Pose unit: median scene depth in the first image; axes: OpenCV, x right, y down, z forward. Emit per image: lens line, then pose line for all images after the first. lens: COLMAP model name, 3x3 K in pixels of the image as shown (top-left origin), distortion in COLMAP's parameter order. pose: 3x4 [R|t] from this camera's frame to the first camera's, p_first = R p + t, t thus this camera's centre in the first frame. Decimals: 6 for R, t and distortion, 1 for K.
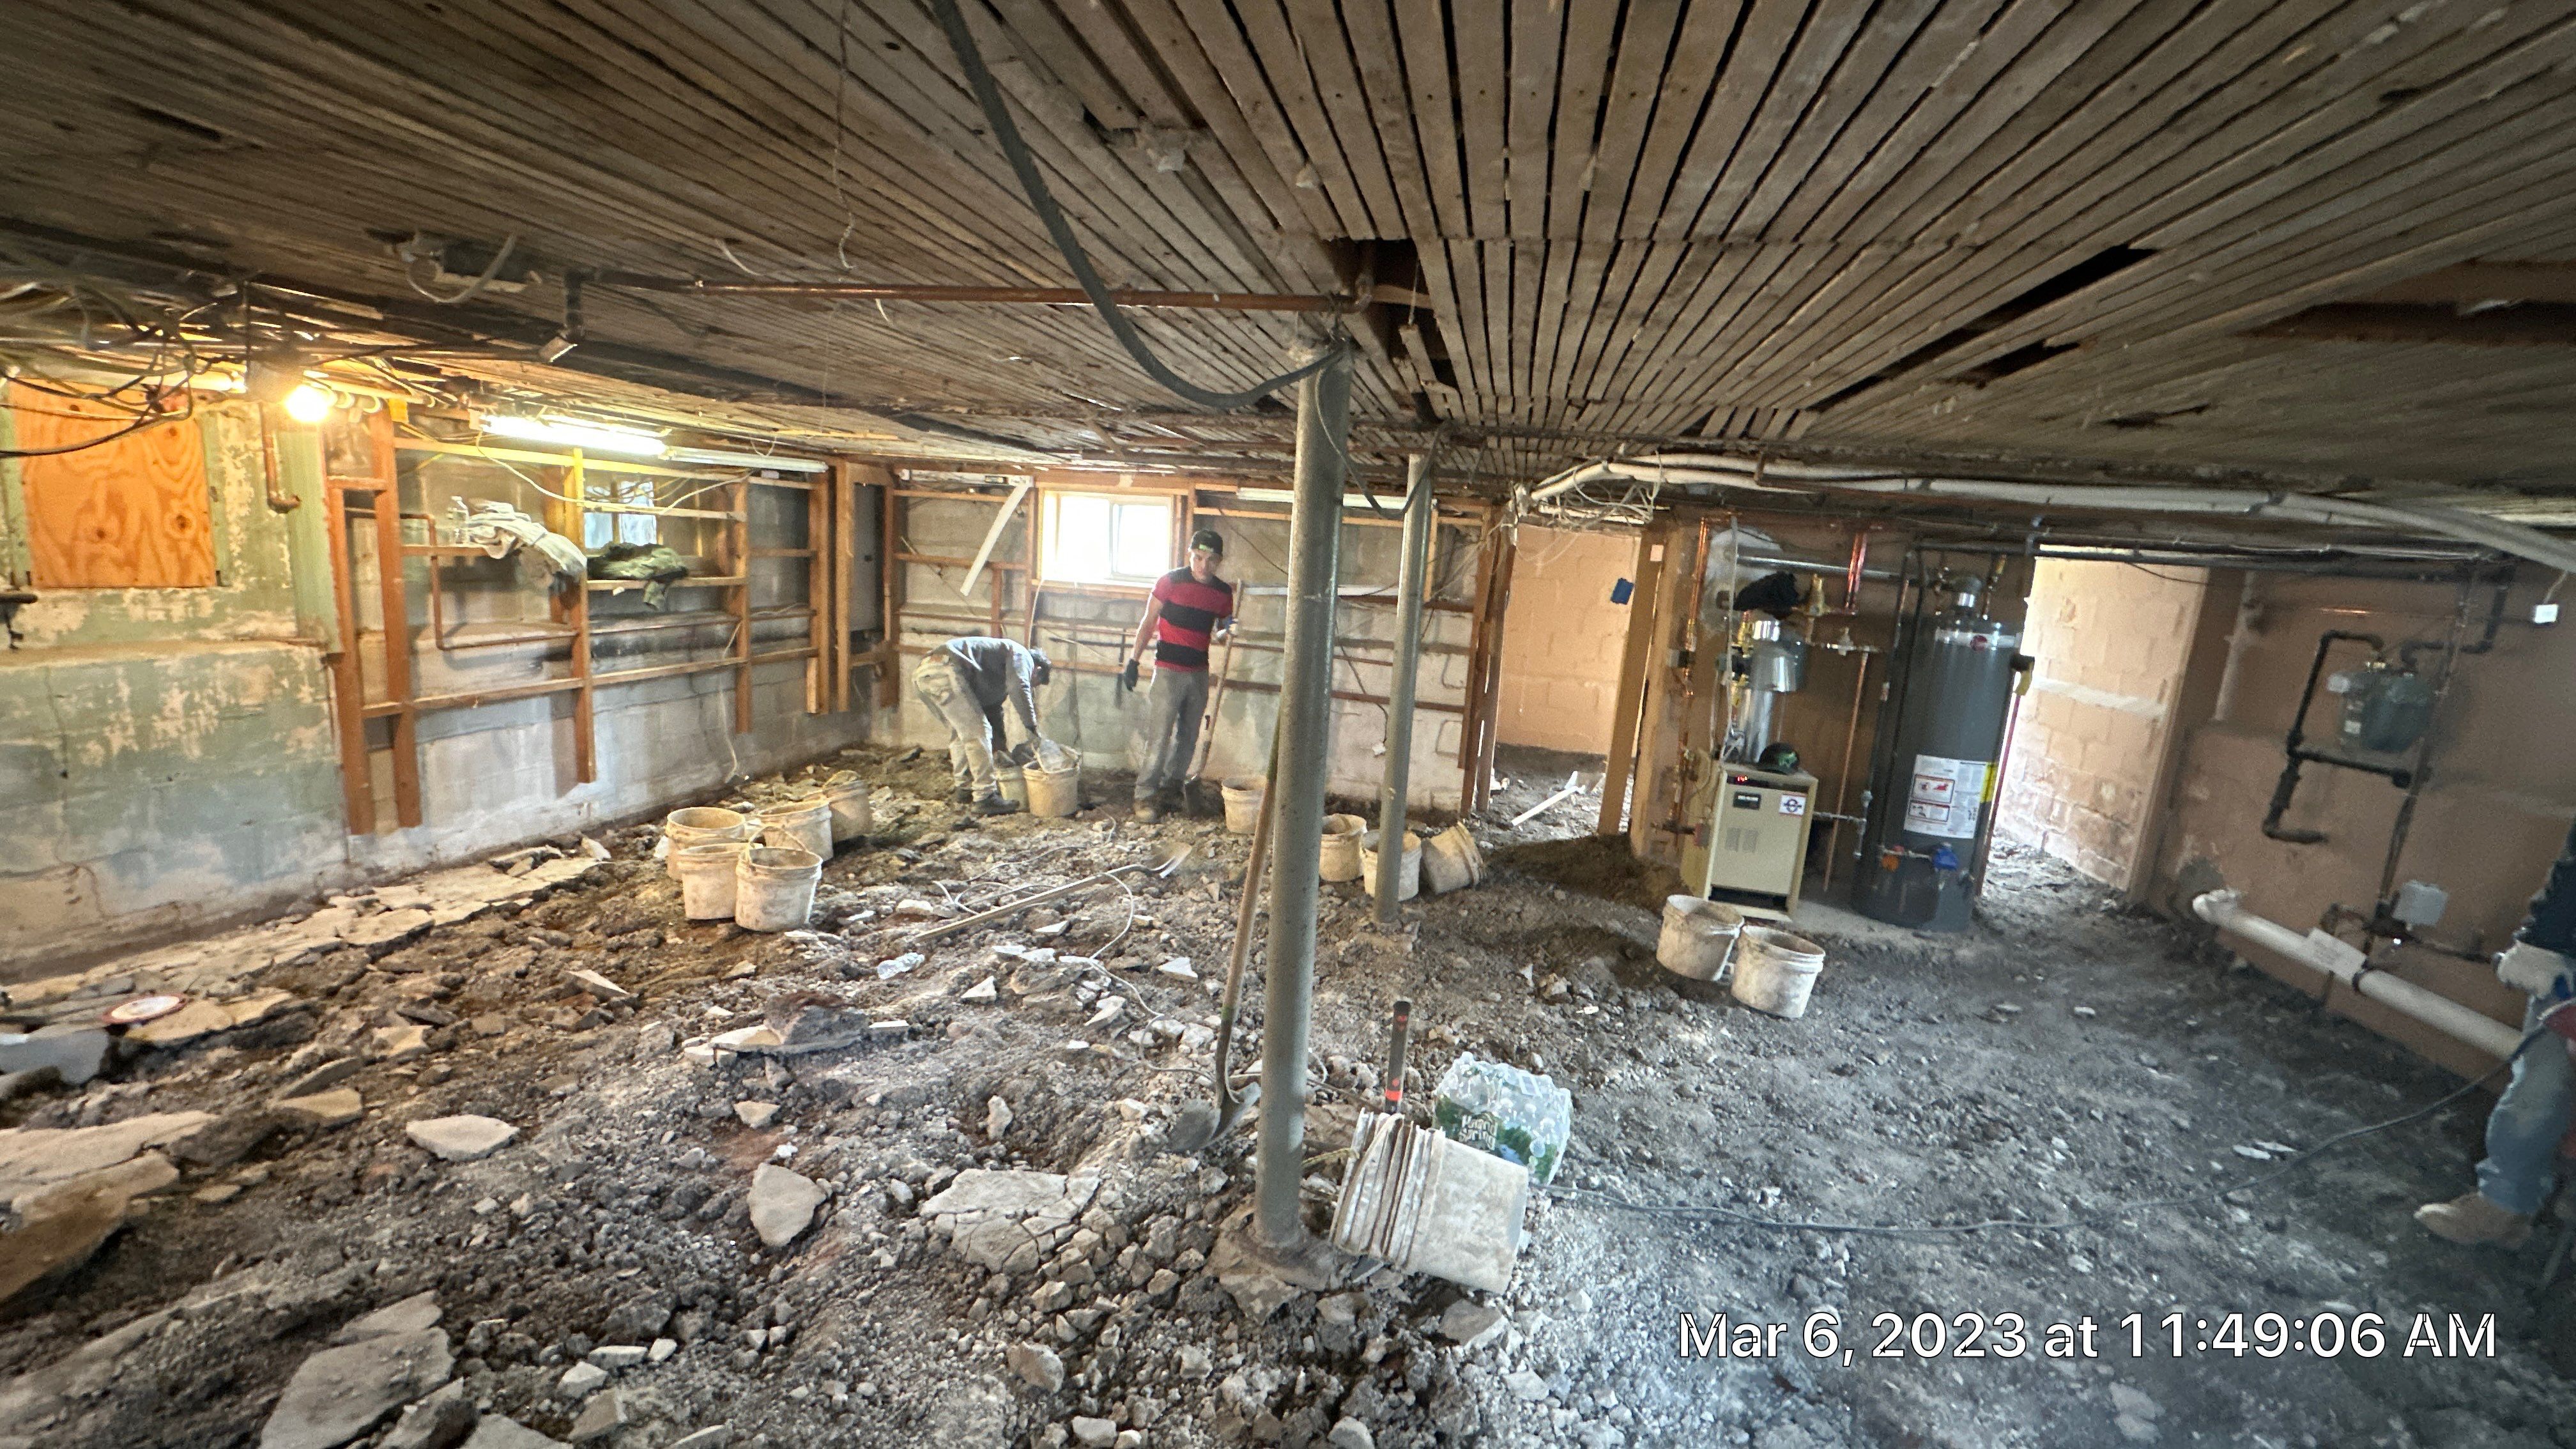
lens RADIAL K [[1030.9, 0, 1281.8], [0, 1030.9, 713.0], [0, 0, 1]] dist [0.003571, -0.002298]
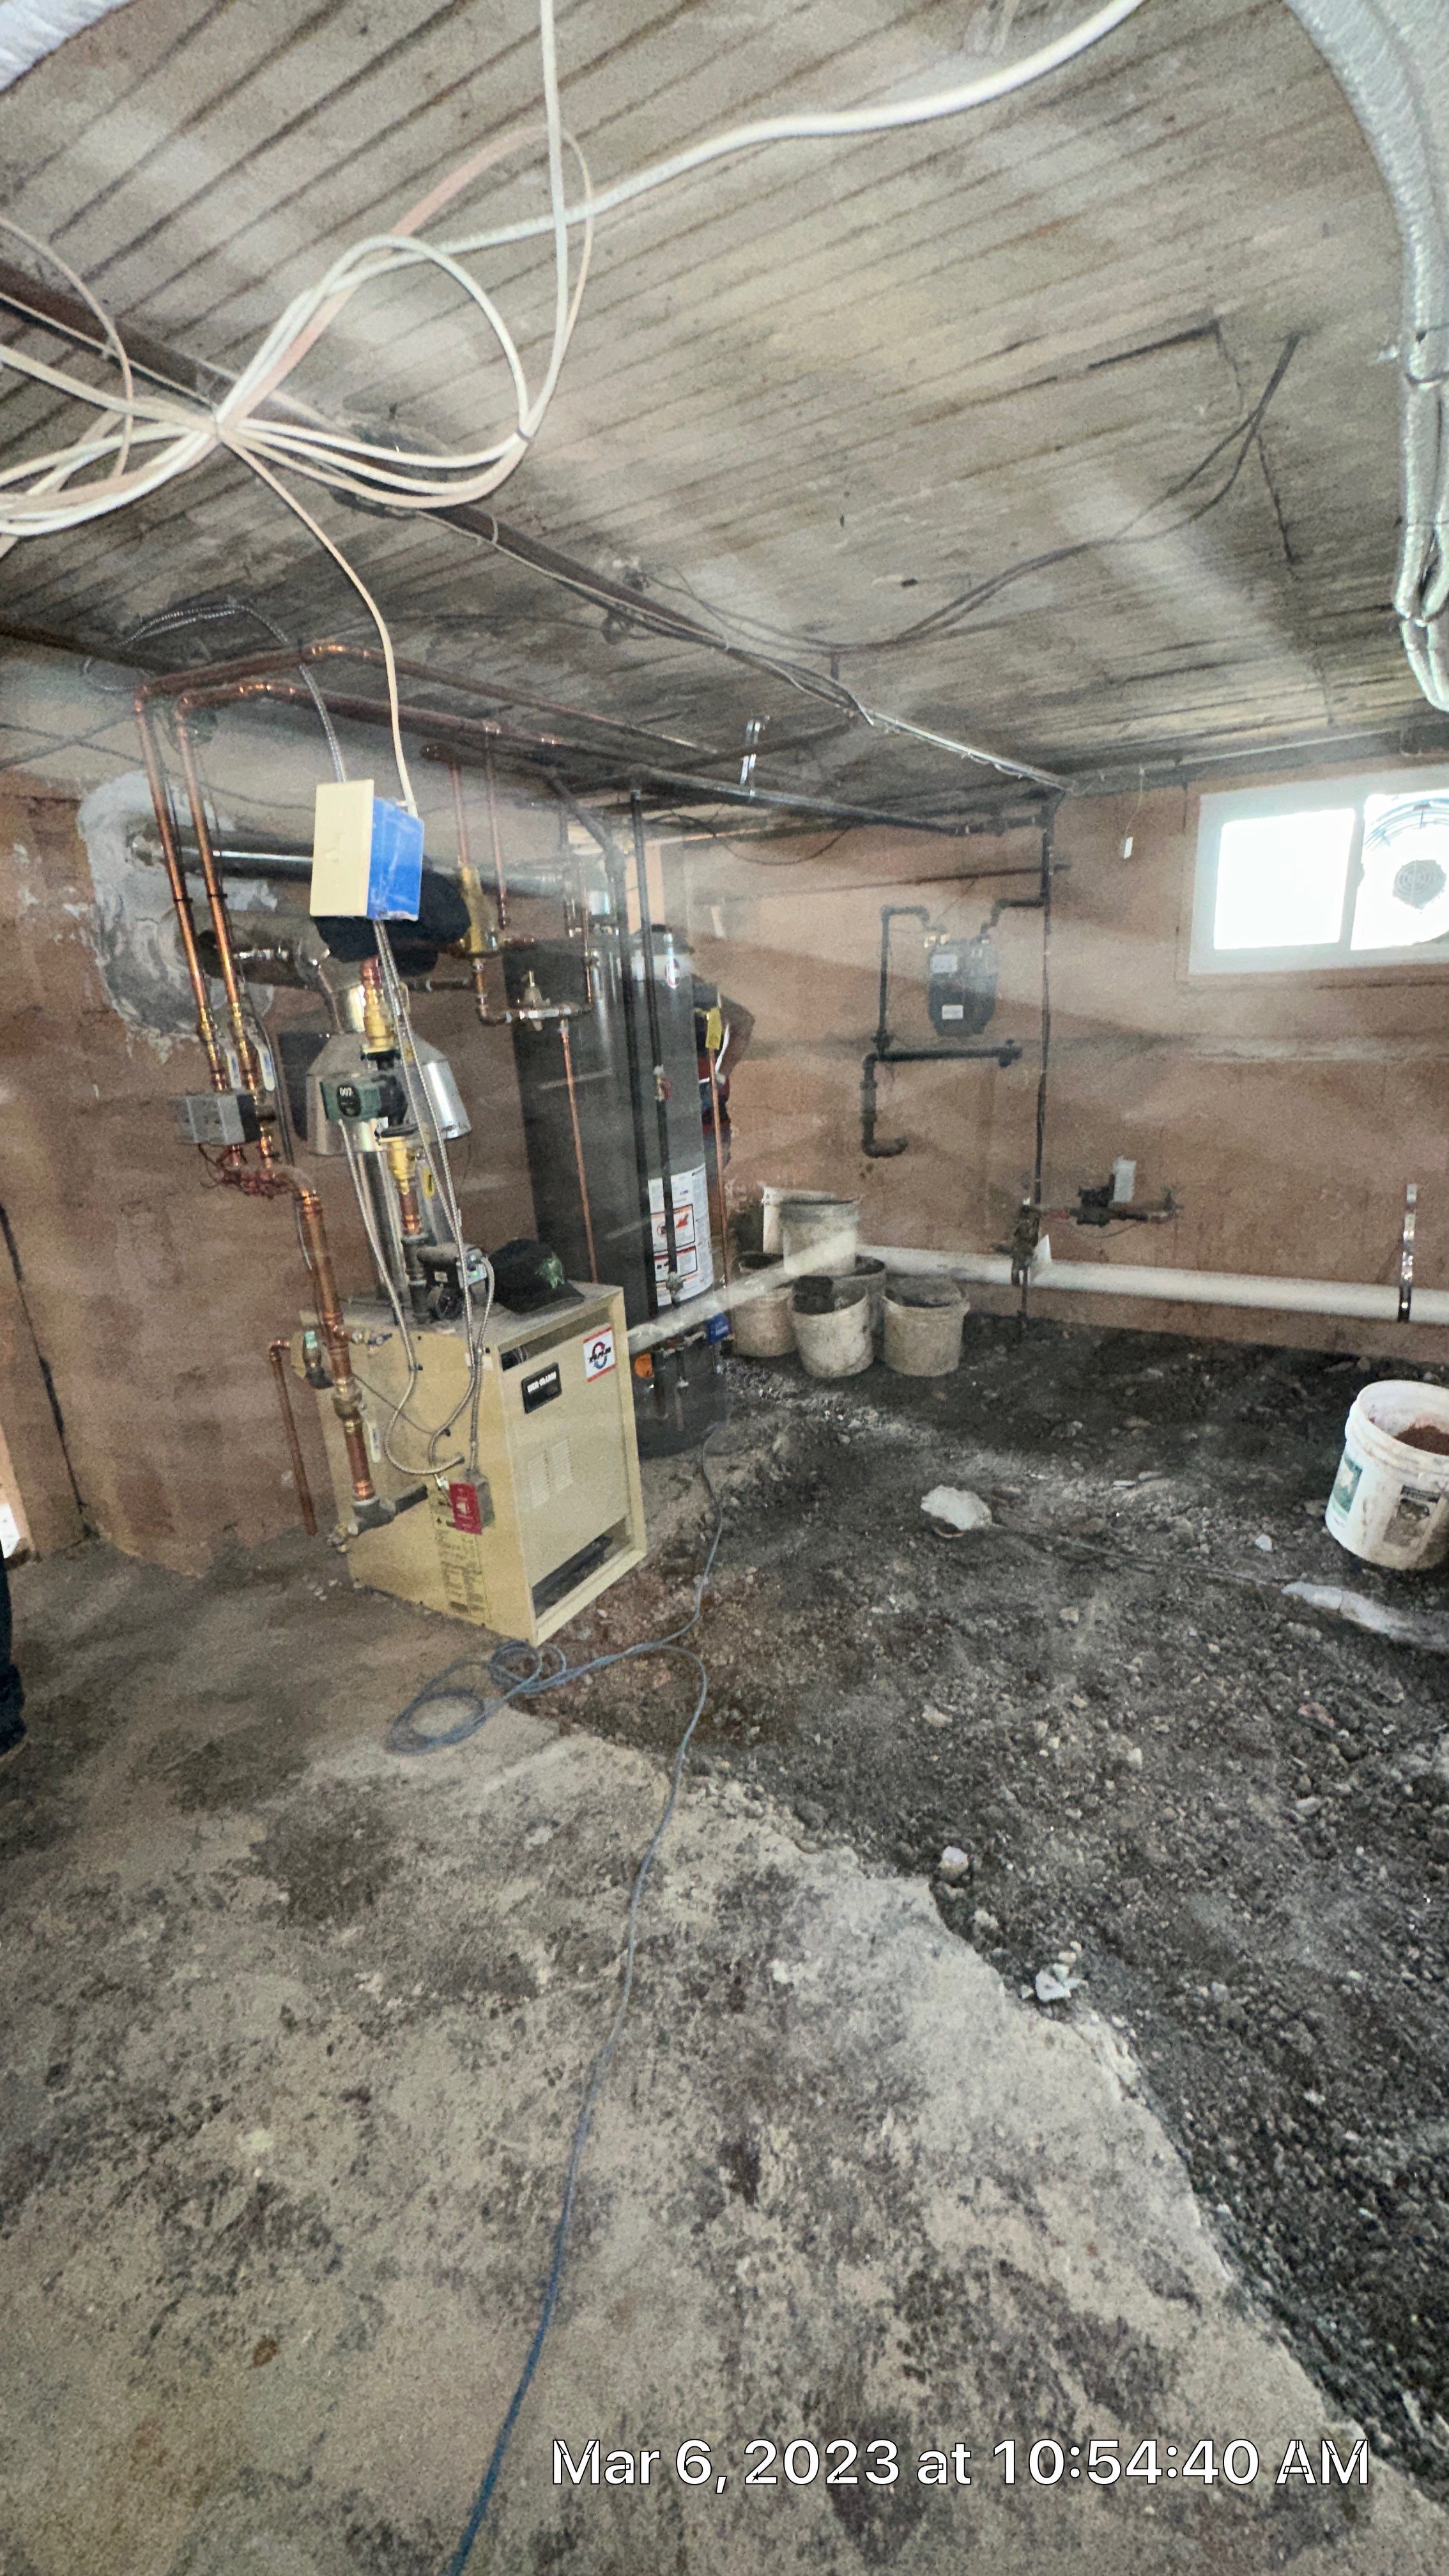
lens RADIAL K [[1030.9, 0, 711.0], [0, 1030.9, 1292.7], [0, 0, 1]] dist [0.003571, -0.002298]
pose [[0.314102, -0.374177, 0.872543, 0.129391], [0.227935, 0.921898, 0.313289, -0.097520], [-0.921621, 0.100478, 0.374858, 0.981493]]
